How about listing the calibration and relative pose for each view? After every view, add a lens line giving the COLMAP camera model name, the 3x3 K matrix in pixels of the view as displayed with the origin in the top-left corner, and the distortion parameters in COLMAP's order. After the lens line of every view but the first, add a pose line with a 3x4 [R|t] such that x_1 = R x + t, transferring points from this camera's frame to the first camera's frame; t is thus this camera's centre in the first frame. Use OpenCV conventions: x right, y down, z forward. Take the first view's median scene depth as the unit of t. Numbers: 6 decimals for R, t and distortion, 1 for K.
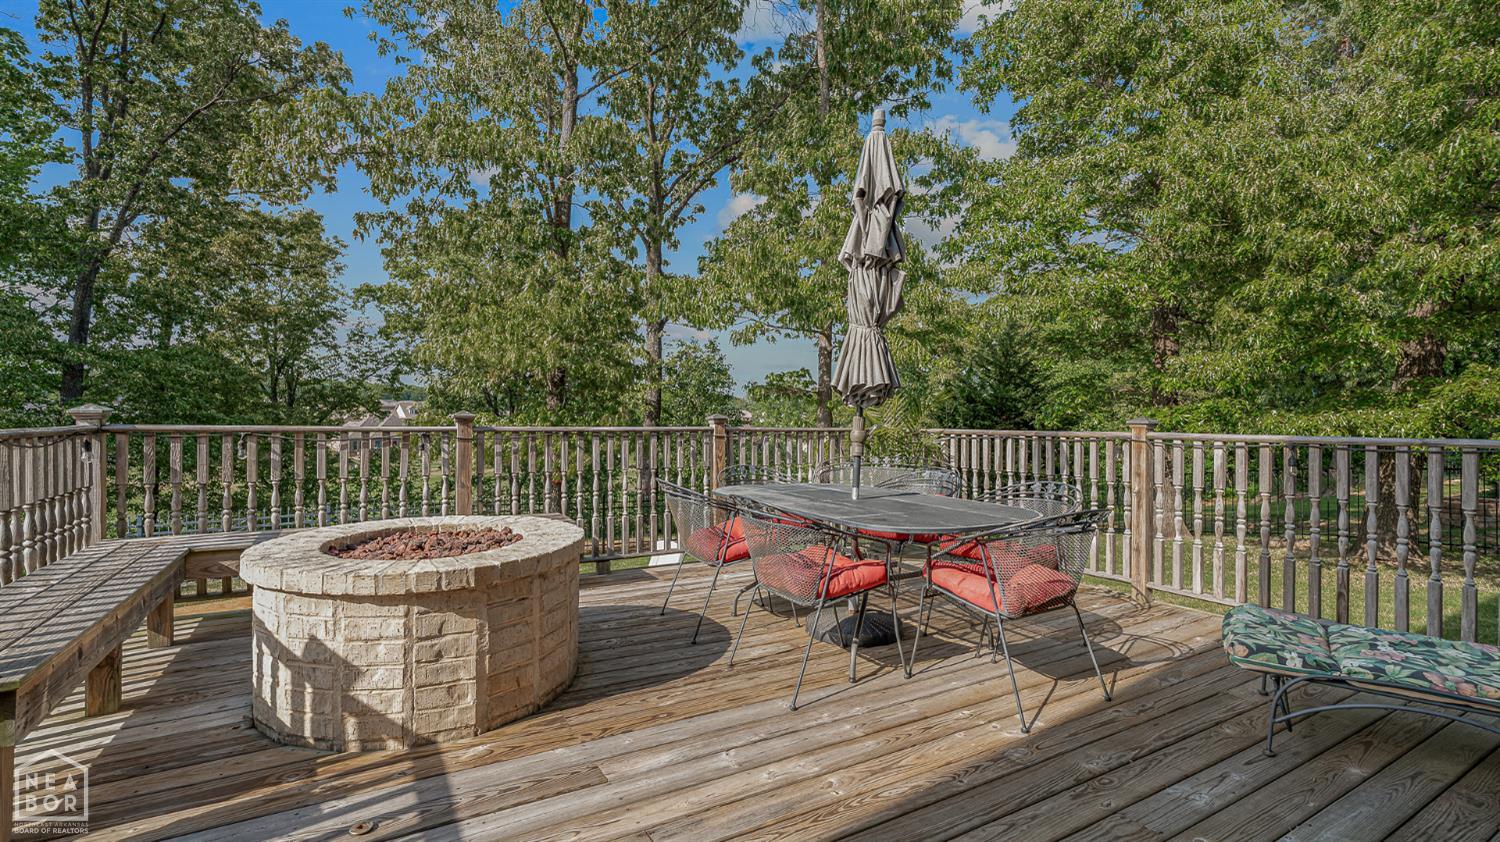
lens RADIAL K [[689.6, 0, 744.0], [0, 689.6, 413.8], [0, 0, 1]] dist [0.014503, -0.000108]
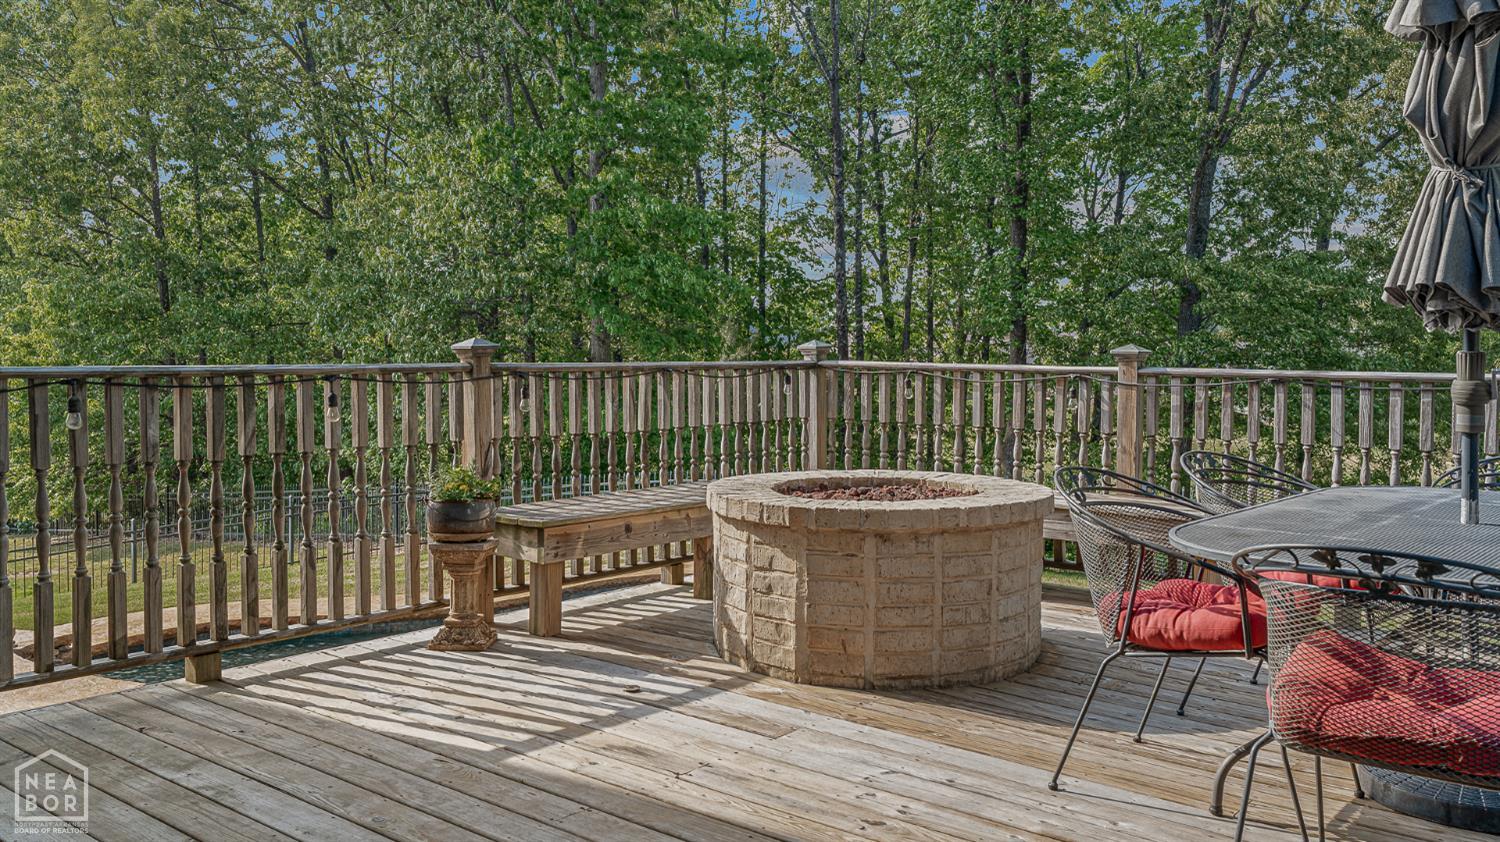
lens RADIAL K [[1283.4, 0, 752.1], [0, 1283.4, 370.8], [0, 0, 1]] dist [0.009314, 0.006661]
pose [[0.309221, -0.004928, -0.950977, 1.307186], [0.003777, 0.999985, -0.003954, 0.042272], [0.950983, -0.002370, 0.309235, 0.405885]]
